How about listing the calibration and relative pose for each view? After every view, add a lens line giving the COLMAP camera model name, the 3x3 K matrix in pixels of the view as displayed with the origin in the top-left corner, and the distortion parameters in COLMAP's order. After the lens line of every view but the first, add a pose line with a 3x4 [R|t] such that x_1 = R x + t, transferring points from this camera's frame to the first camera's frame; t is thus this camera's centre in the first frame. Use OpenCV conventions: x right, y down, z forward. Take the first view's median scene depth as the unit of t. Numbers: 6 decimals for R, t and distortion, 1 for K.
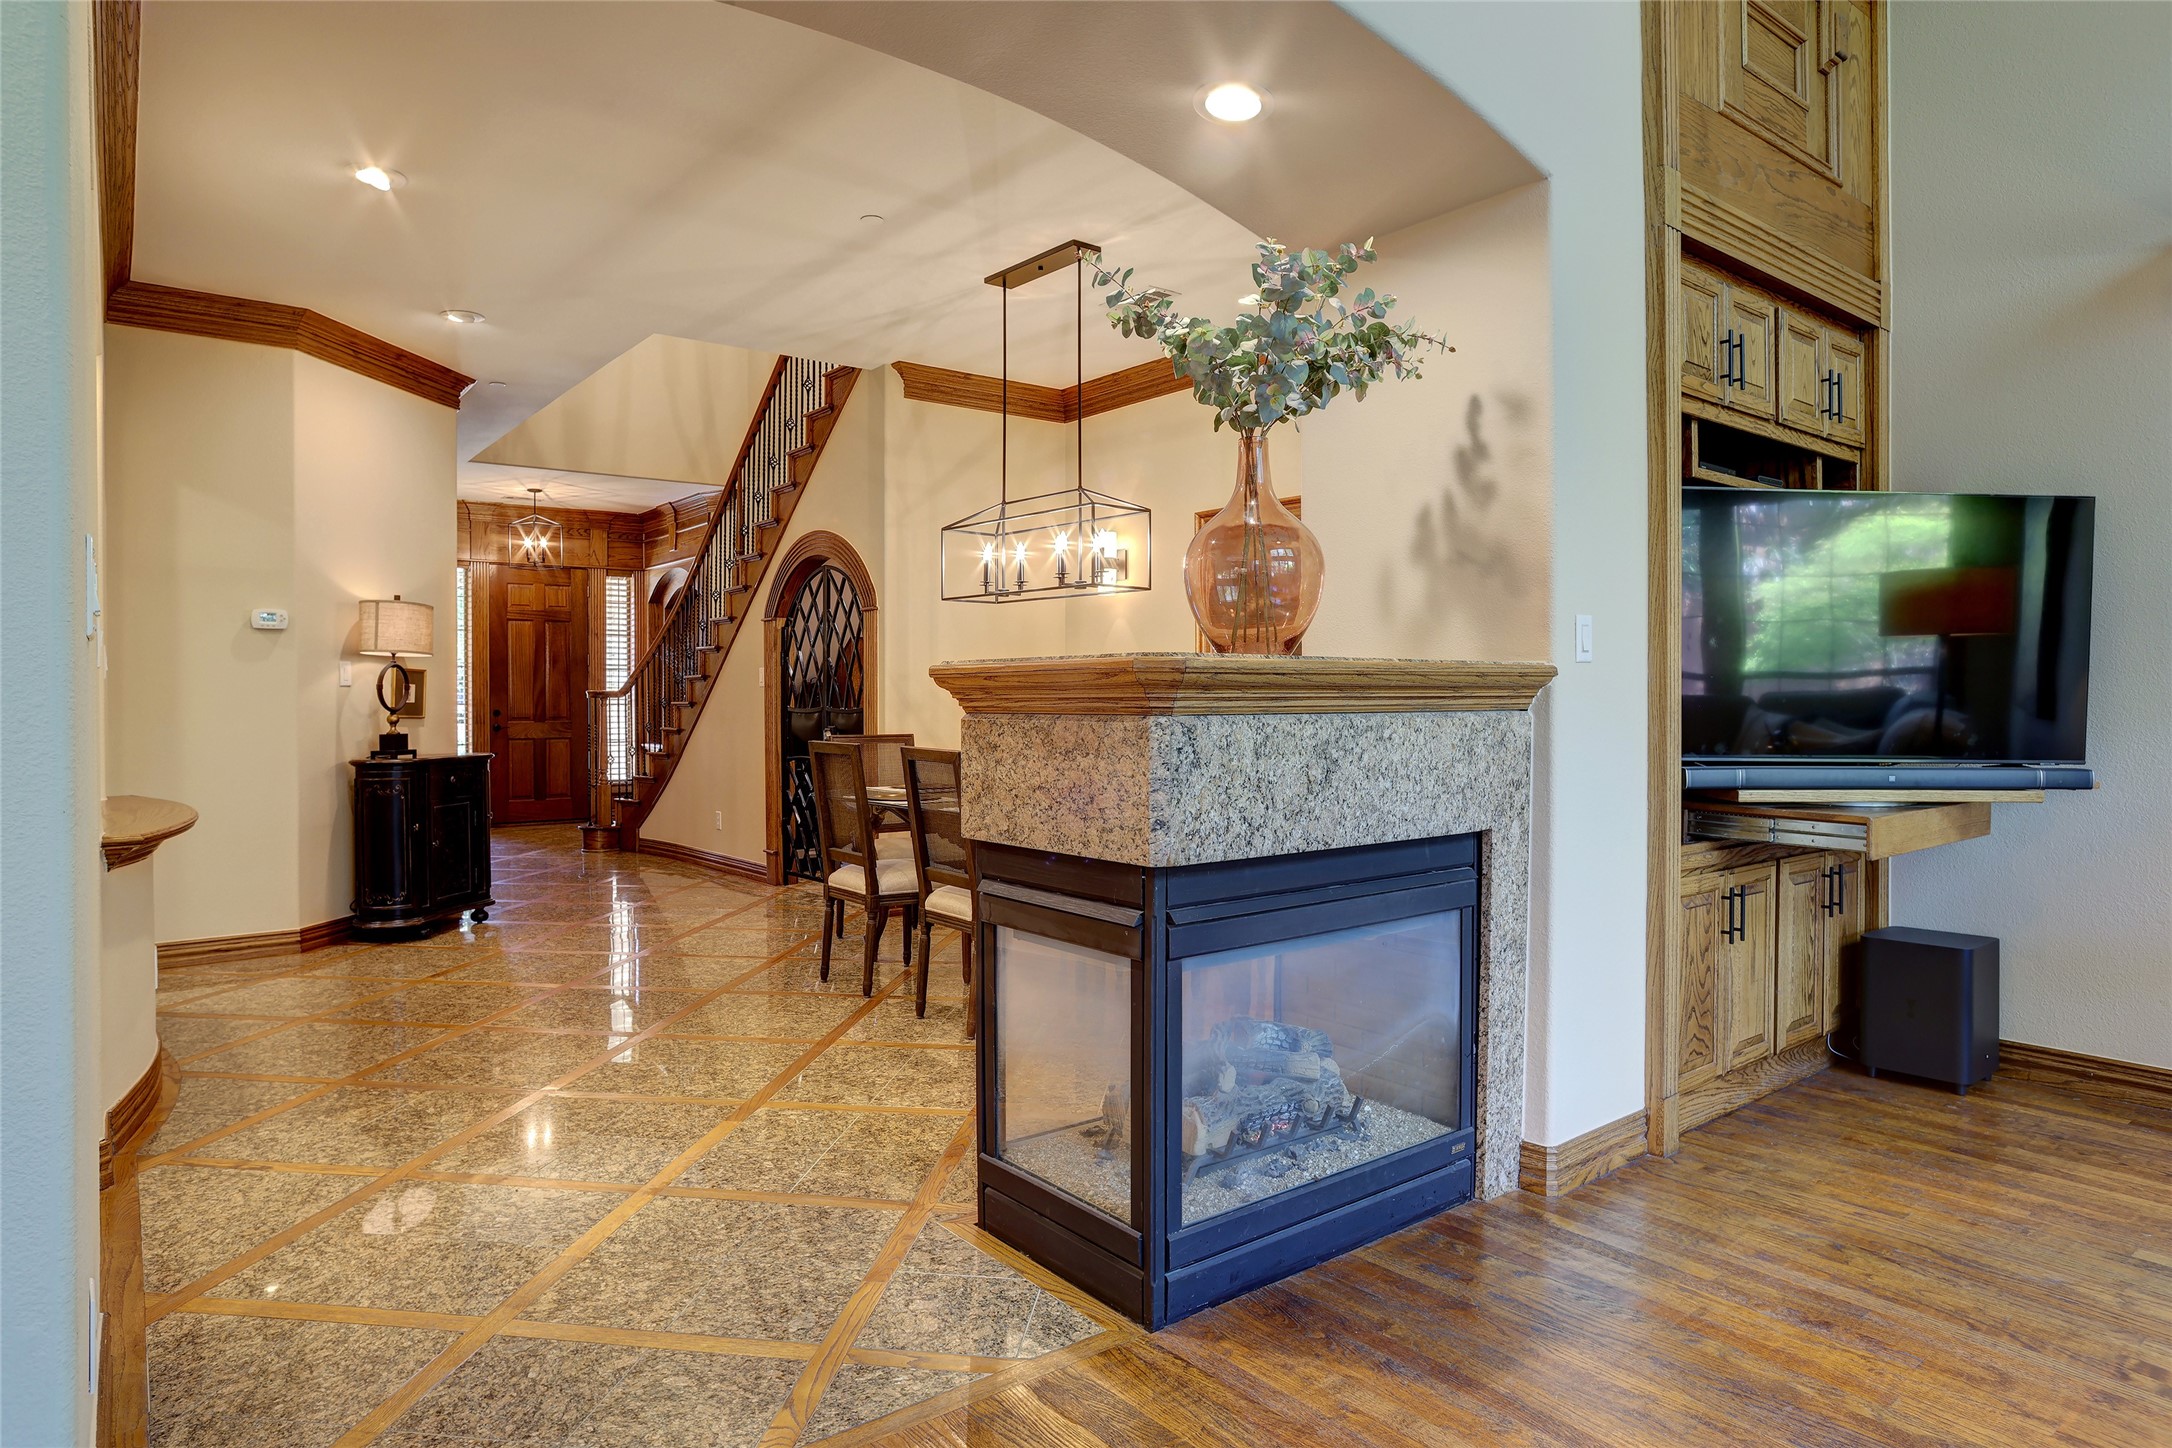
lens RADIAL K [[1264.4, 0, 1081.1], [0, 1264.4, 705.8], [0, 0, 1]] dist [-0.075774, 0.053933]
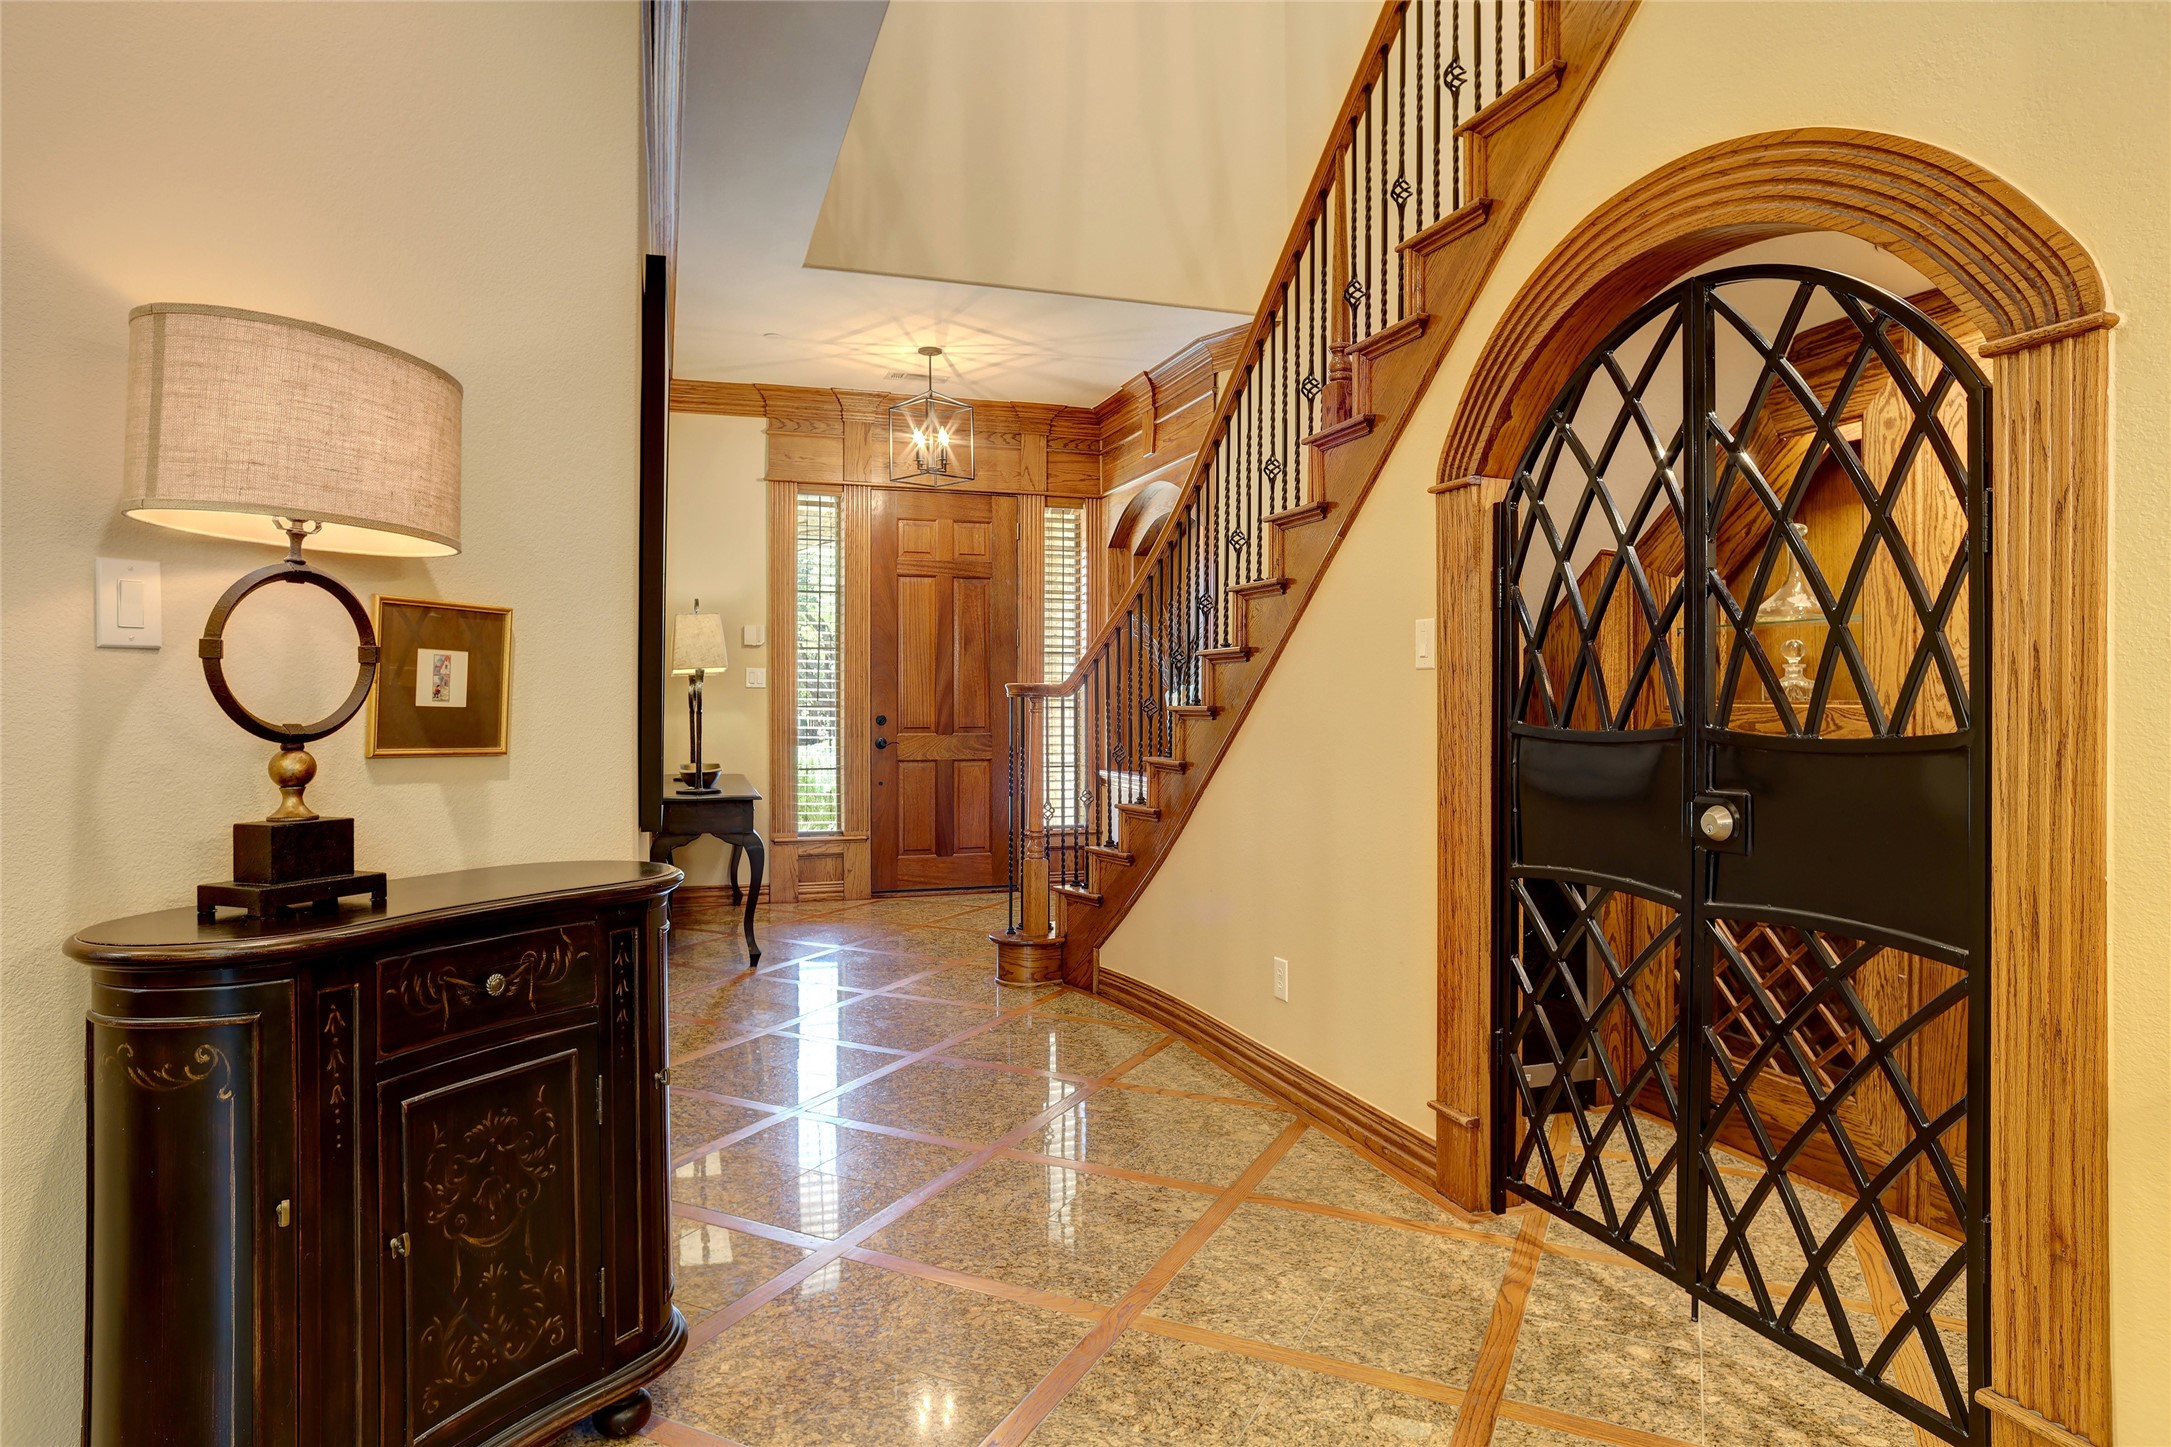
lens RADIAL K [[1242.7, 0, 1078.1], [0, 1242.7, 697.4], [0, 0, 1]] dist [-0.075685, 0.050684]
pose [[0.942974, 0.003708, -0.332845, -0.162461], [-0.006365, 0.999956, -0.006893, -0.002341], [0.332804, 0.008618, 0.942957, 0.436981]]
